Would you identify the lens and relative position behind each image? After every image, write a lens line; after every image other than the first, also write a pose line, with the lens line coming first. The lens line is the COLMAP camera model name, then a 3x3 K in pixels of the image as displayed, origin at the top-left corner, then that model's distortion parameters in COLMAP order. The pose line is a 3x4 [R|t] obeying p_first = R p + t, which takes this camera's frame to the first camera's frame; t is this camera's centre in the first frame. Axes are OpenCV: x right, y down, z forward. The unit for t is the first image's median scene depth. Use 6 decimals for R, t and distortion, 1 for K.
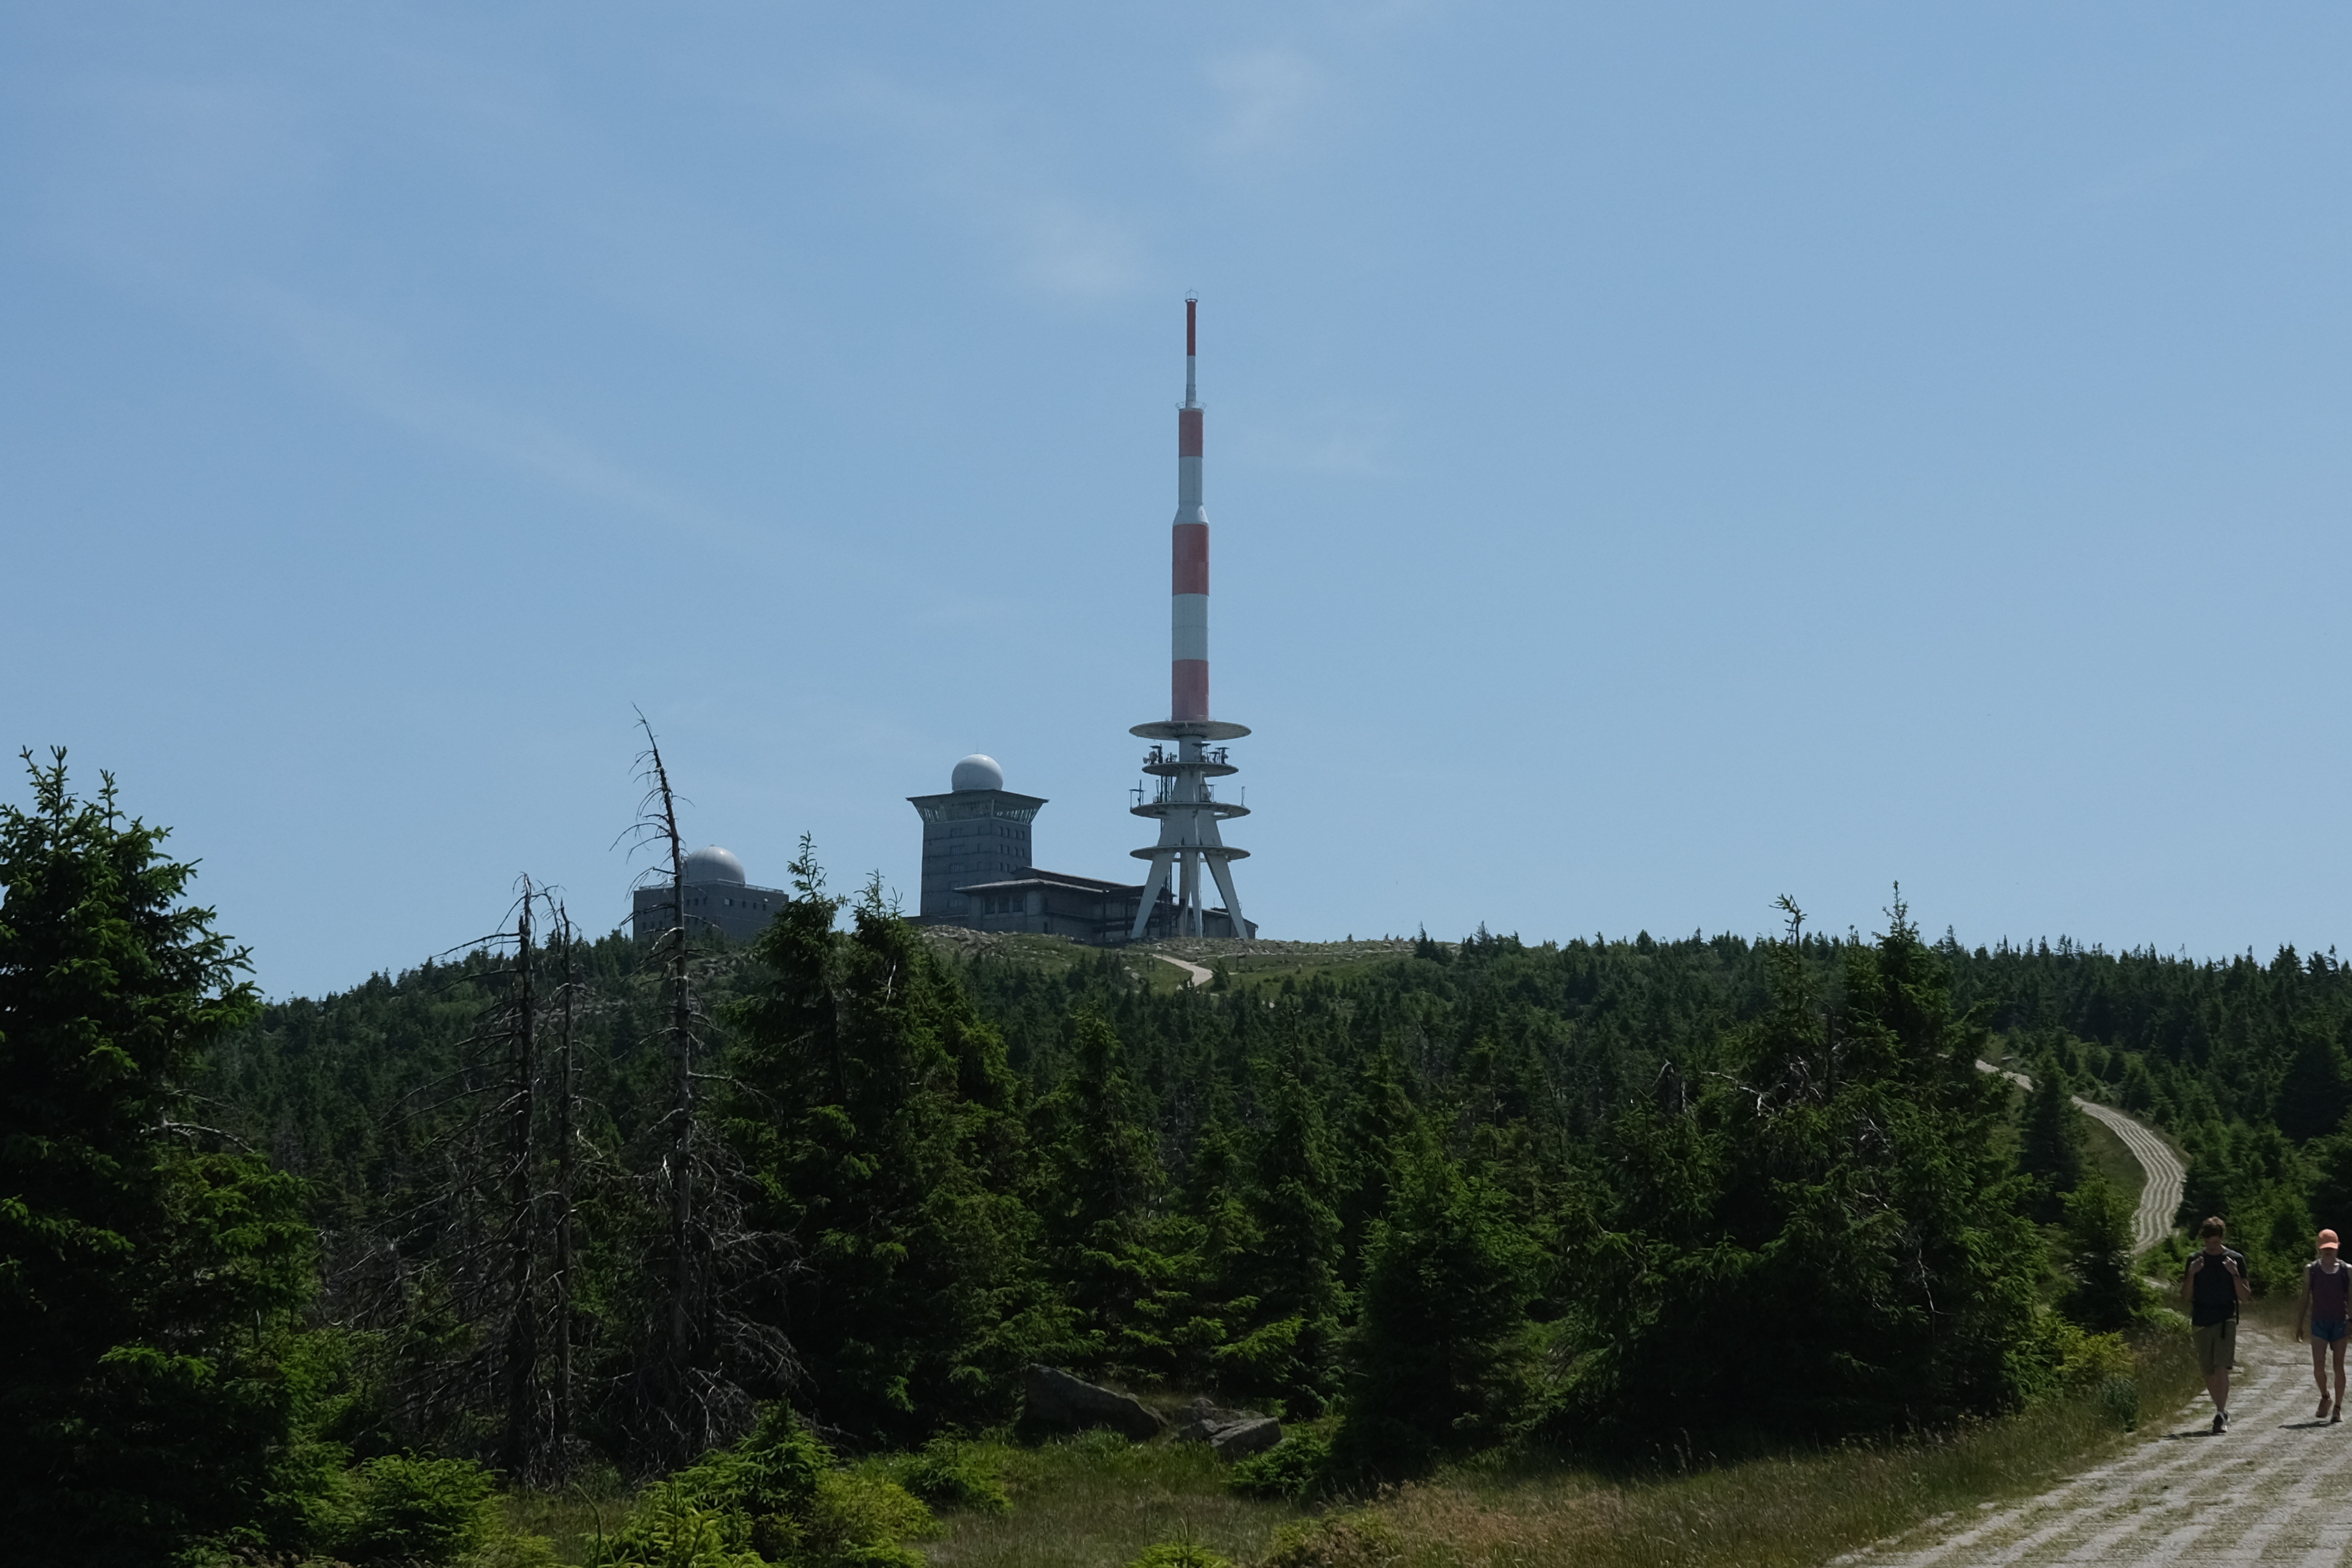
lens RADIAL K [[2386.5, 0, 1171.6], [0, 2386.5, 786.7], [0, 0, 1]] dist [0.038477, 0.000000]
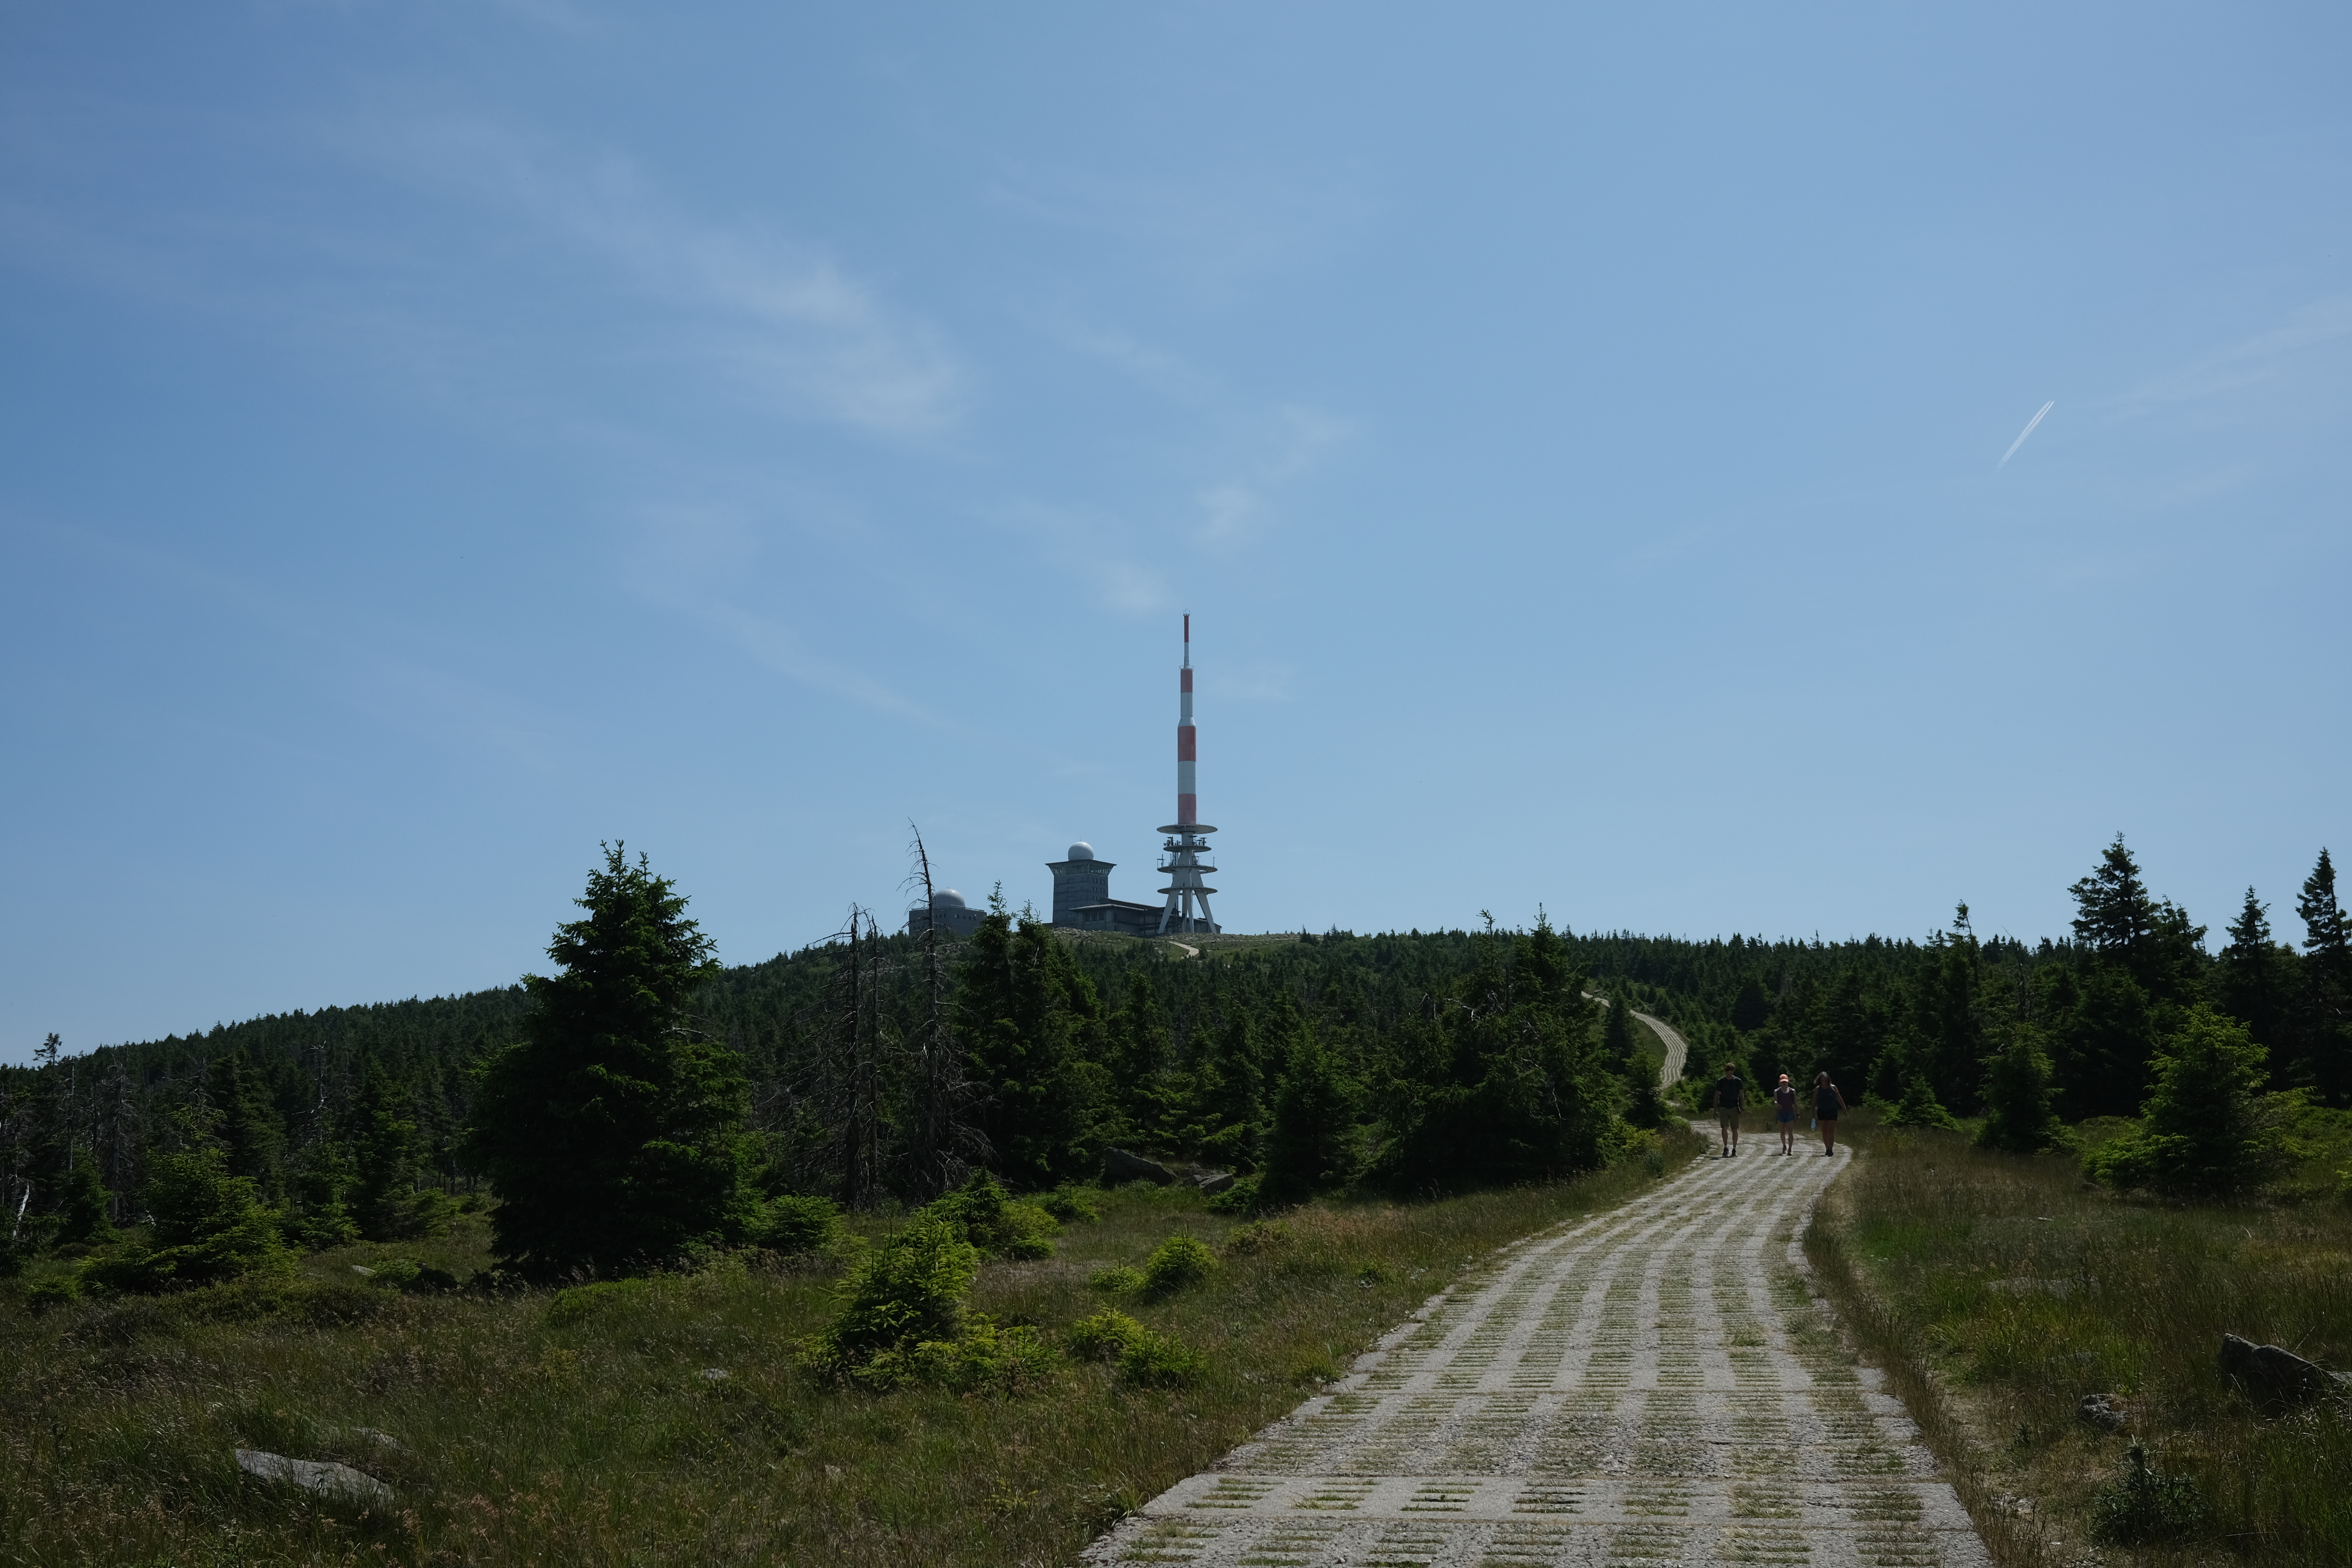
lens RADIAL K [[2386.5, 0, 1178.9], [0, 2386.5, 782.3], [0, 0, 1]] dist [0.038477, 0.000000]
pose [[0.999714, -0.003937, 0.023577, -0.045459], [0.003978, 0.999991, -0.001682, -0.058881], [-0.023570, 0.001776, 0.999721, -0.988643]]
